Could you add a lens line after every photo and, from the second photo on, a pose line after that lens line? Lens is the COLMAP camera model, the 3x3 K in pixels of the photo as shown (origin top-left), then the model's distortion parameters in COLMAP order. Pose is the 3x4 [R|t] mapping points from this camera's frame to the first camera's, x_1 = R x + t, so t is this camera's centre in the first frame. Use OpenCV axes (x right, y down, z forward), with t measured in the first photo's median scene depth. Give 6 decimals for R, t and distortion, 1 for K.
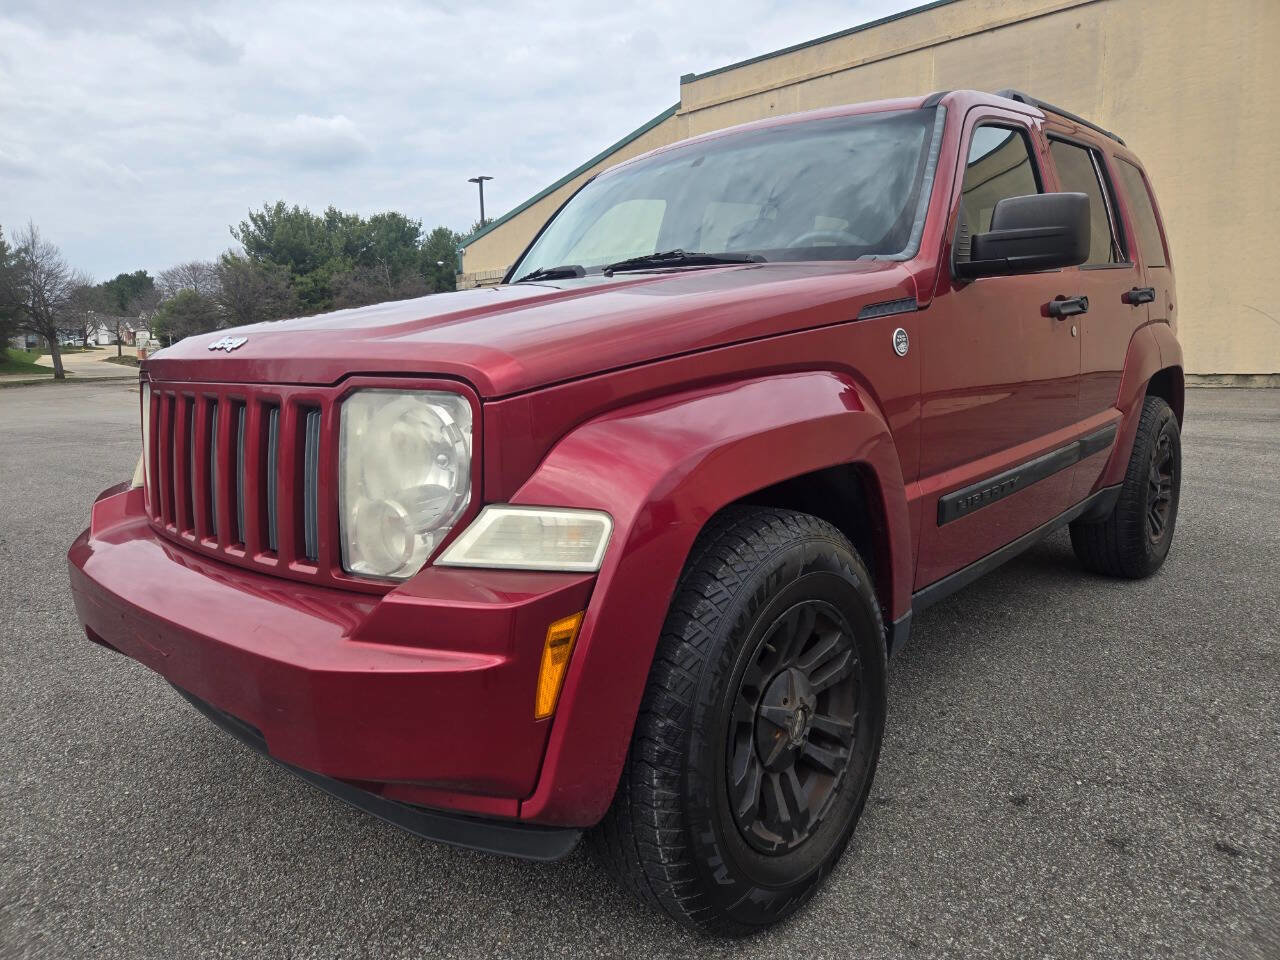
lens RADIAL K [[859.3, 0, 632.8], [0, 859.3, 481.4], [0, 0, 1]] dist [0.067420, -0.061629]
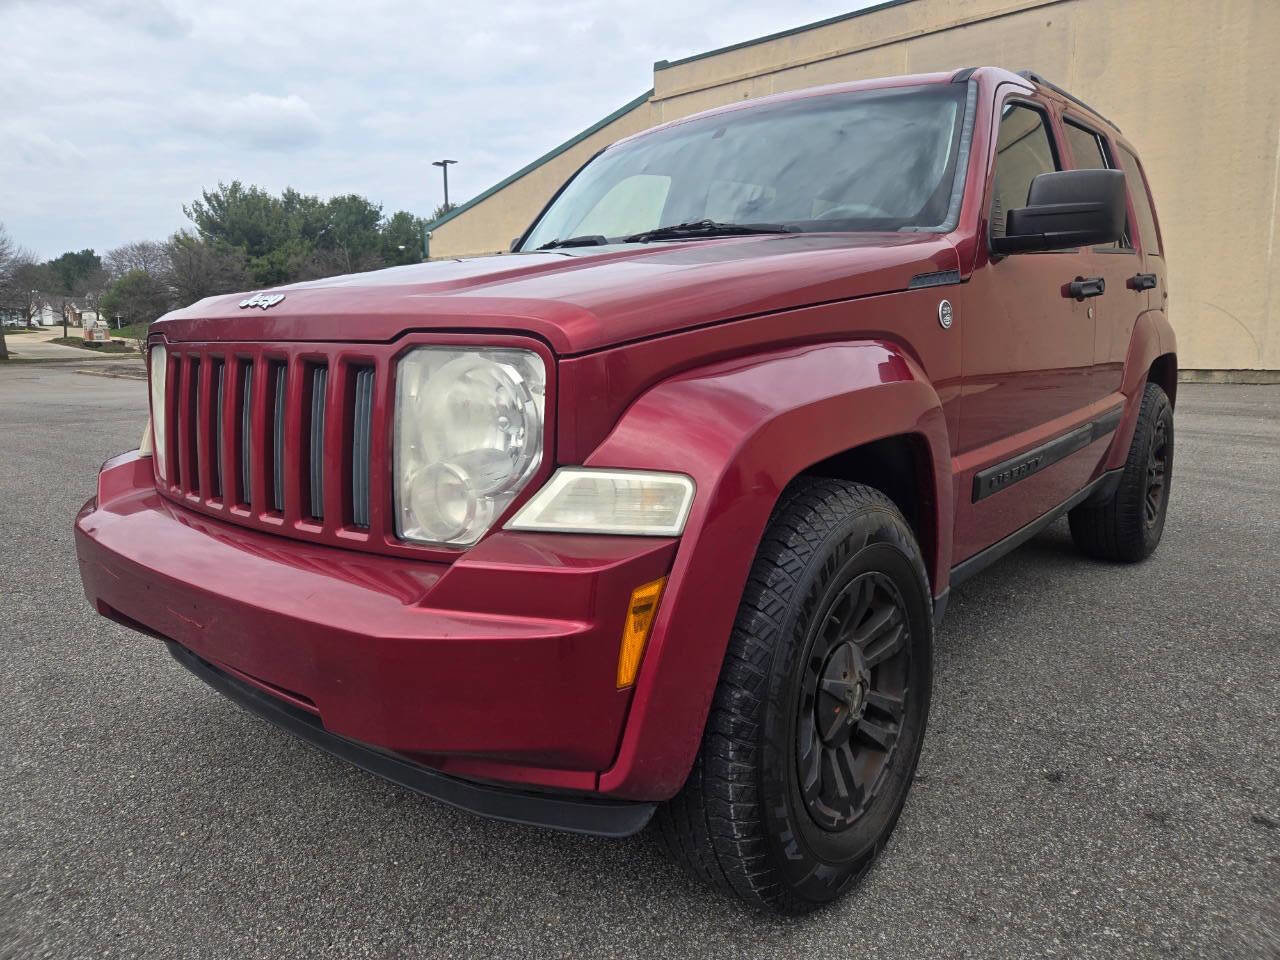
lens RADIAL K [[859.3, 0, 631.8], [0, 859.3, 479.7], [0, 0, 1]] dist [0.067420, -0.061629]
pose [[0.998880, 0.008557, 0.046525, -0.091455], [-0.008937, 0.999928, 0.007961, 0.022603], [-0.046454, -0.008368, 0.998885, 0.028101]]
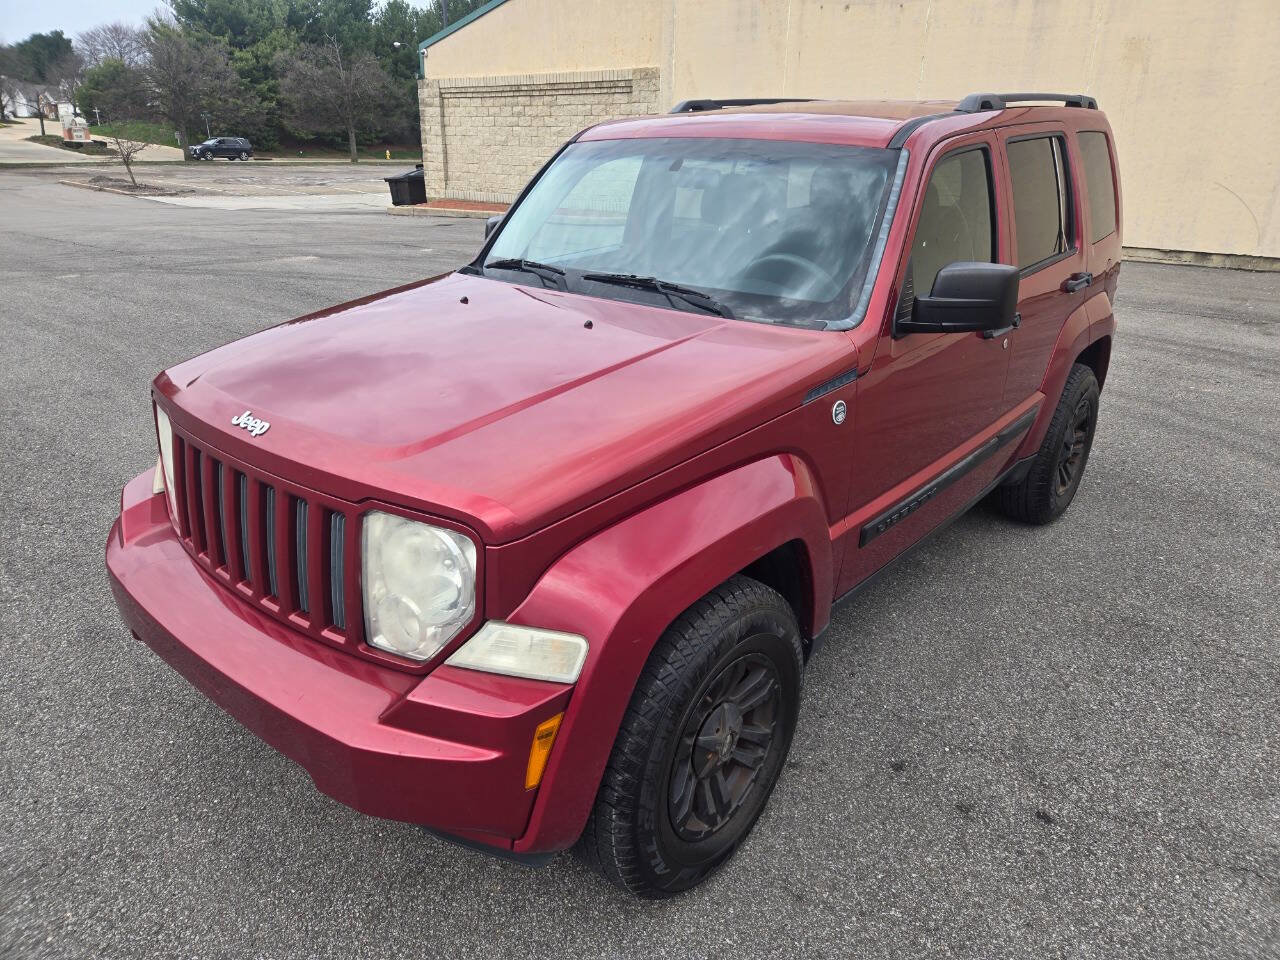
lens RADIAL K [[859.3, 0, 649.1], [0, 859.3, 486.5], [0, 0, 1]] dist [0.067420, -0.061629]
pose [[0.997700, 0.029673, 0.060945, -0.011505], [-0.042553, 0.974030, 0.222385, -0.309514], [-0.052764, -0.224467, 0.973052, -0.130963]]
